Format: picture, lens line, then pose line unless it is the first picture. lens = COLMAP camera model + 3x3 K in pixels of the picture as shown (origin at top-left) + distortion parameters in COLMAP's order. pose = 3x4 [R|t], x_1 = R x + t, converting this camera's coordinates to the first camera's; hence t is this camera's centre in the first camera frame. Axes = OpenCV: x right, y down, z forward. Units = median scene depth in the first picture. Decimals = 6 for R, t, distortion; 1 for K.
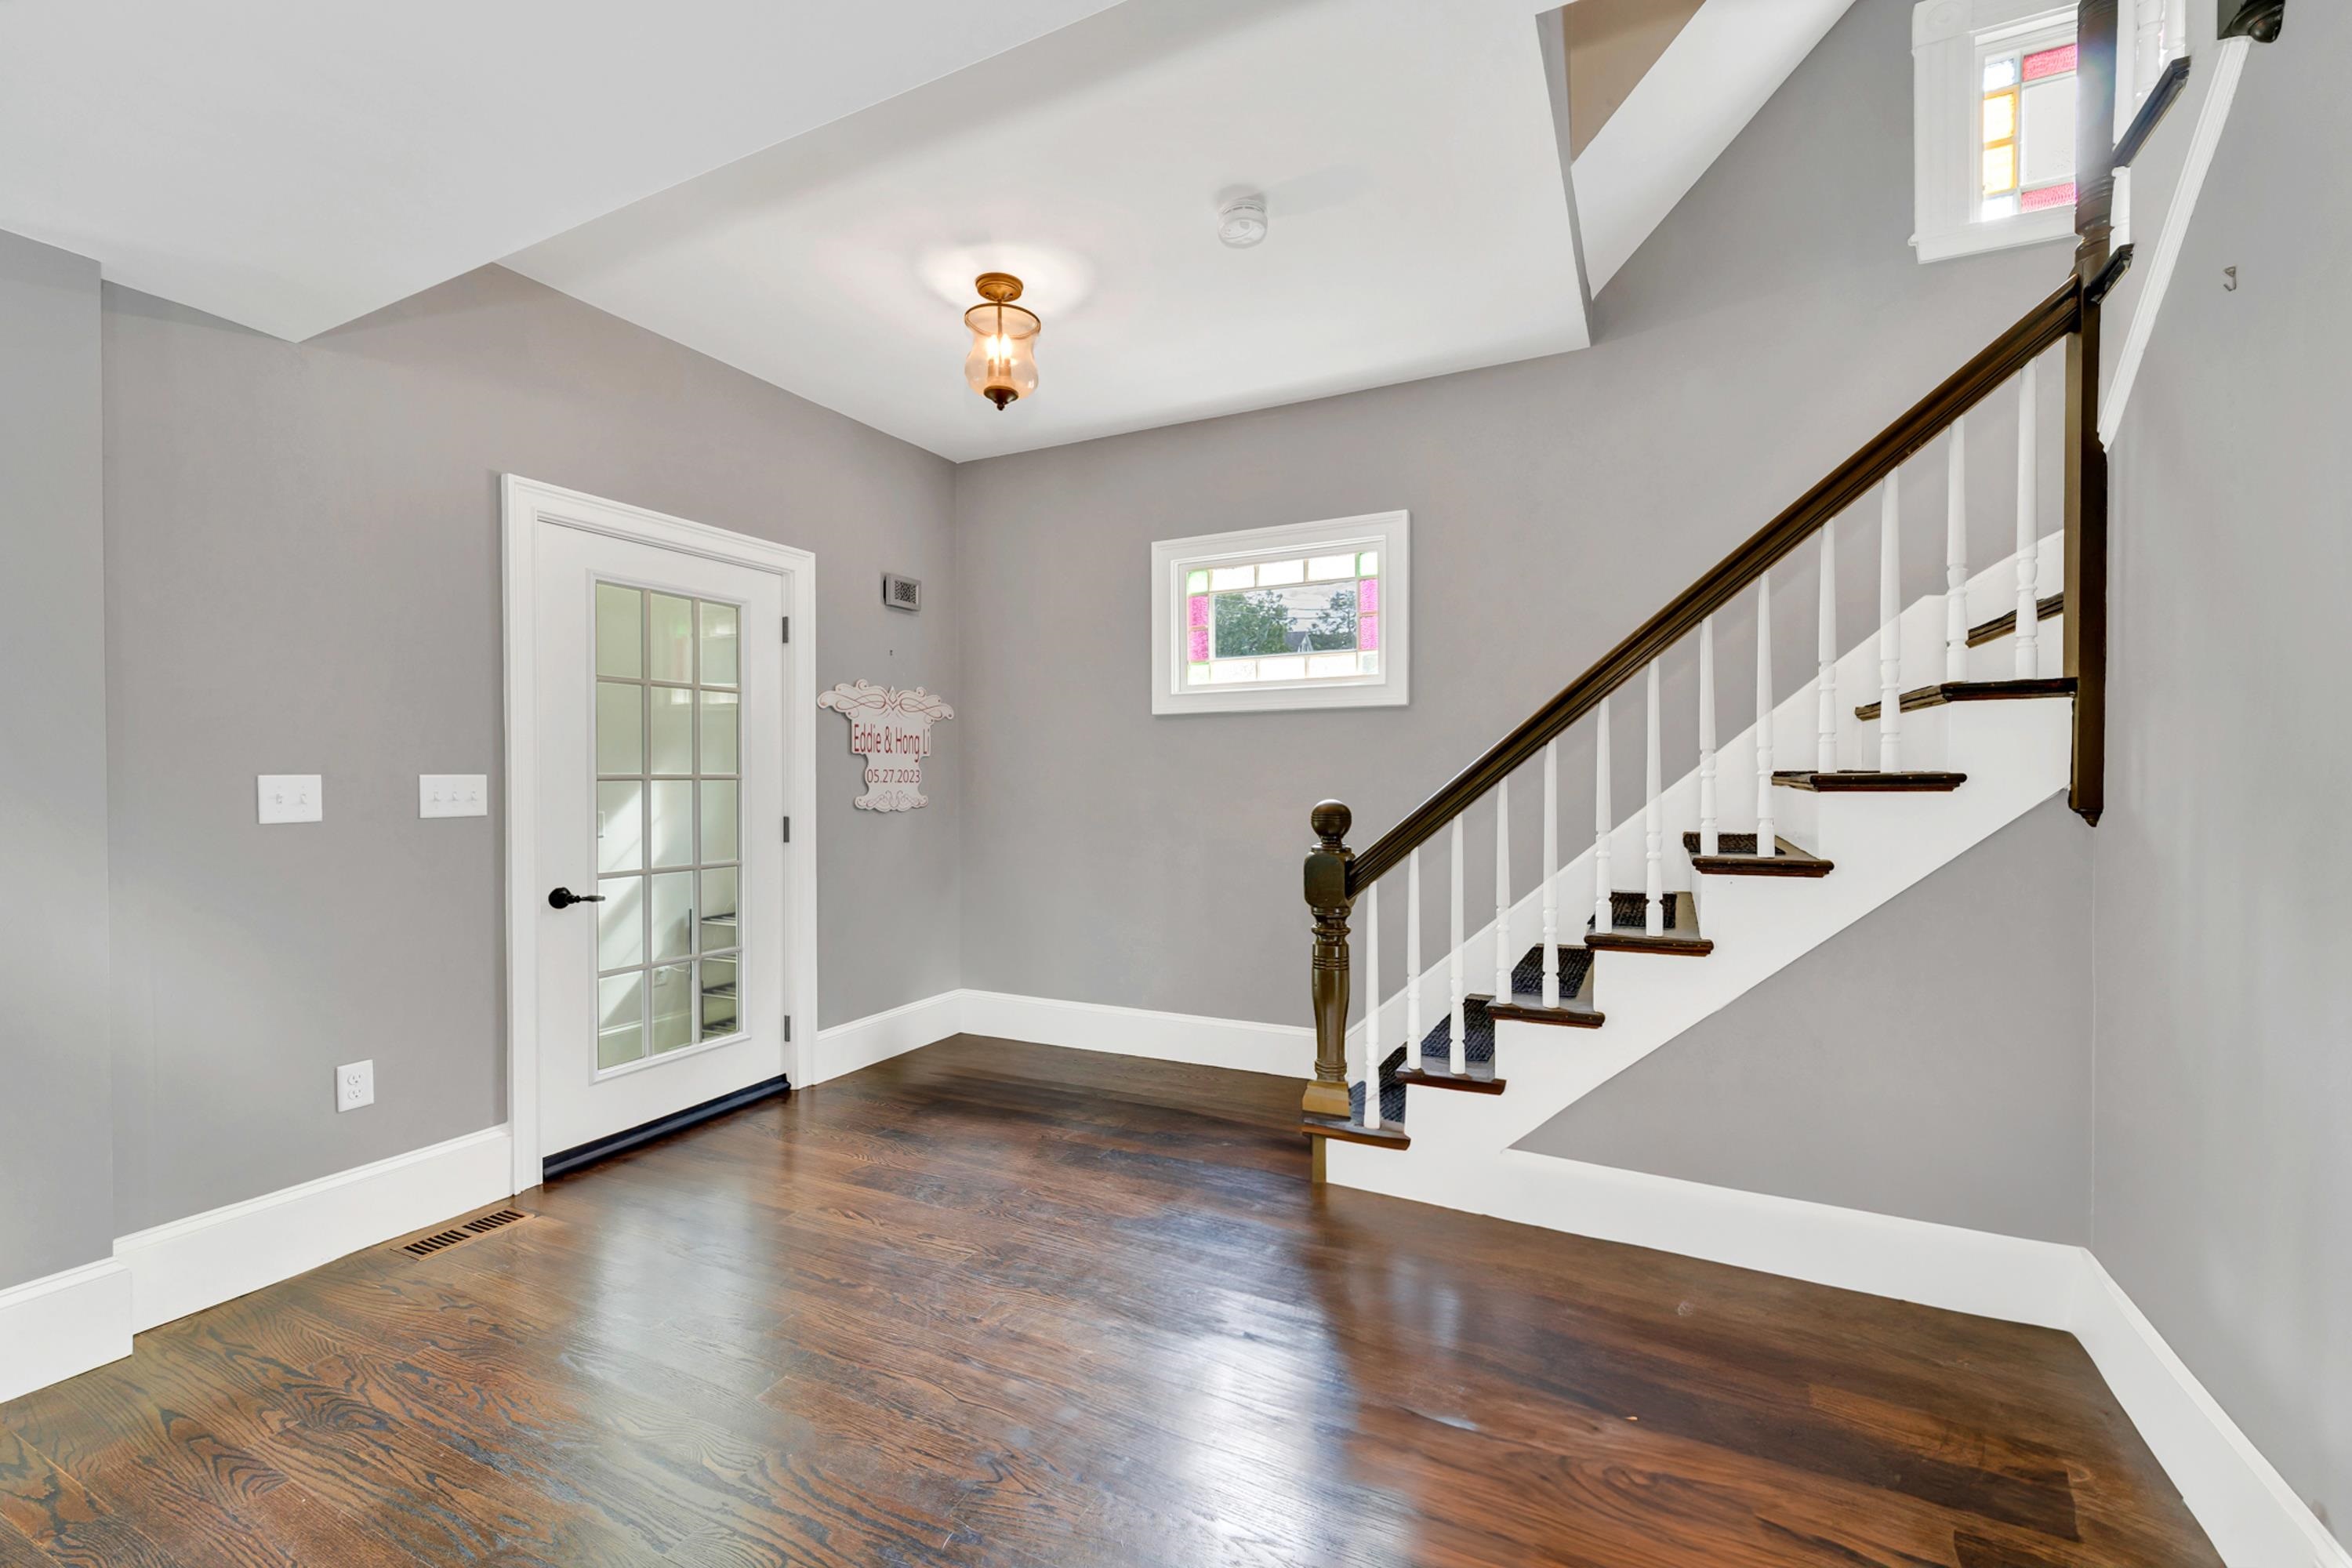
lens RADIAL K [[958.9, 0, 1199.6], [0, 958.9, 790.5], [0, 0, 1]] dist [-0.000834, 0.000626]
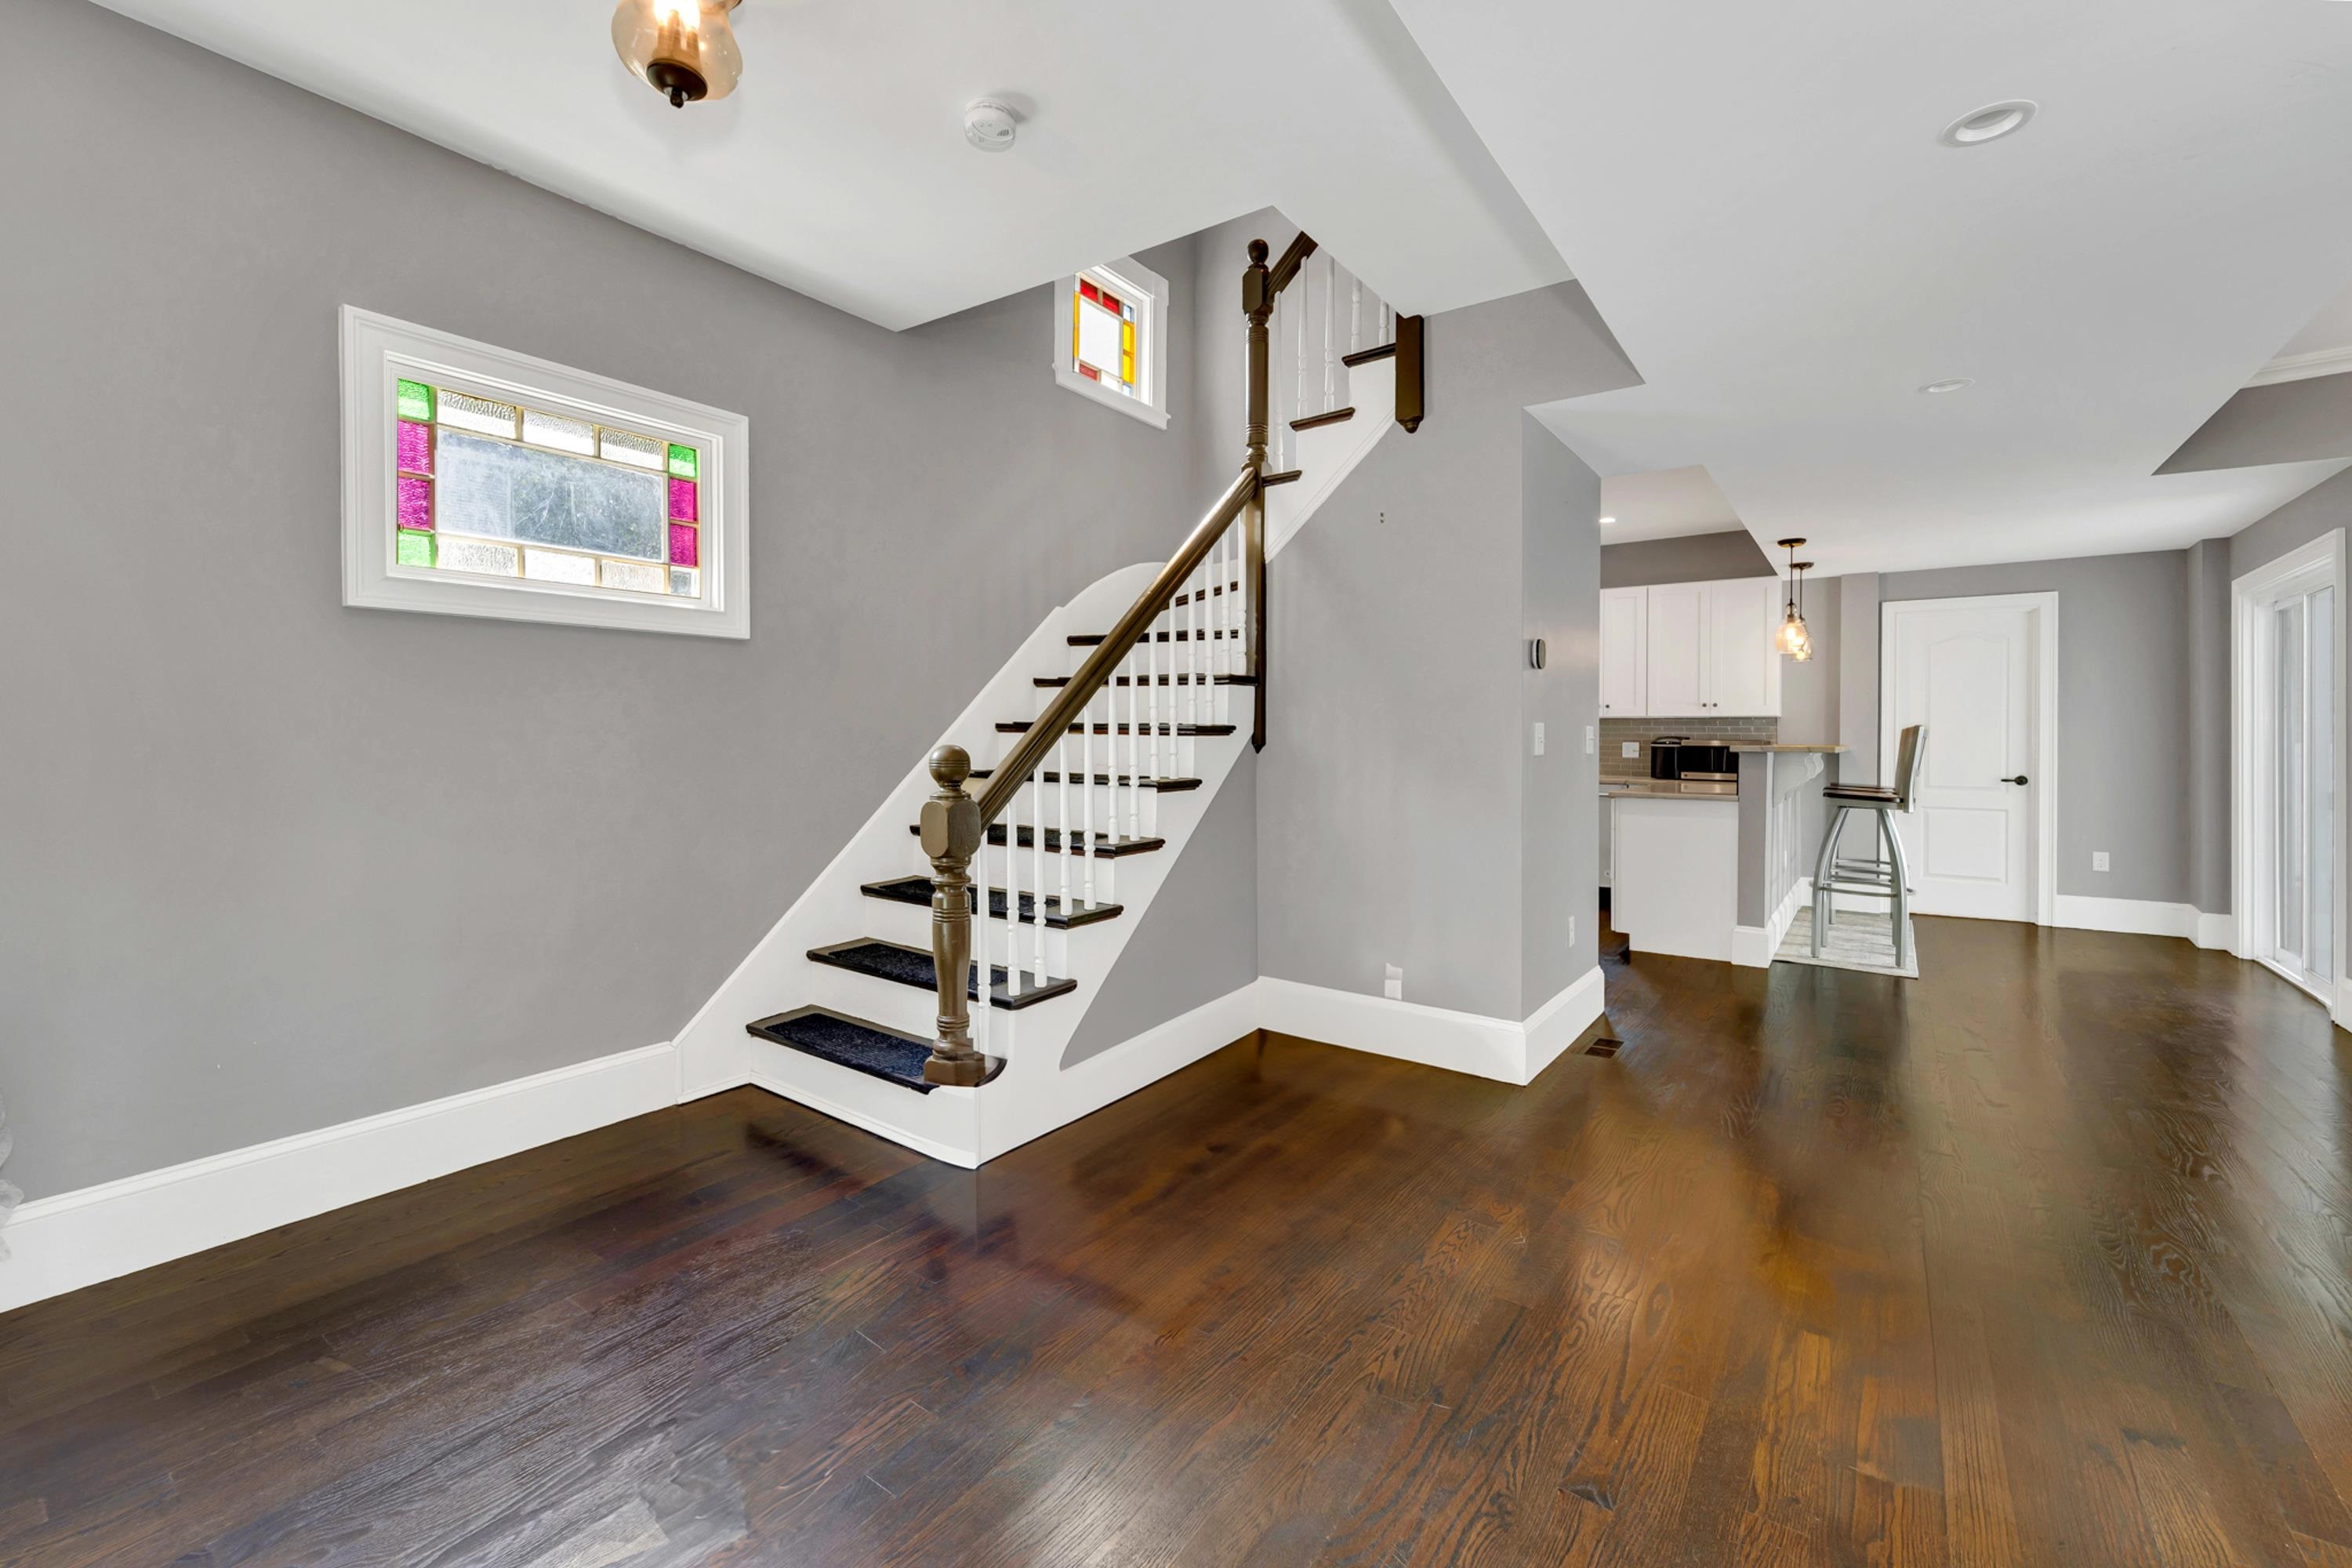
lens RADIAL K [[958.9, 0, 1192.9], [0, 958.9, 744.3], [0, 0, 1]] dist [-0.000834, 0.000626]
pose [[0.179145, -0.007741, 0.983792, -0.521609], [0.007251, 0.999952, 0.006548, 0.003181], [-0.983796, 0.005960, 0.179193, 0.402013]]
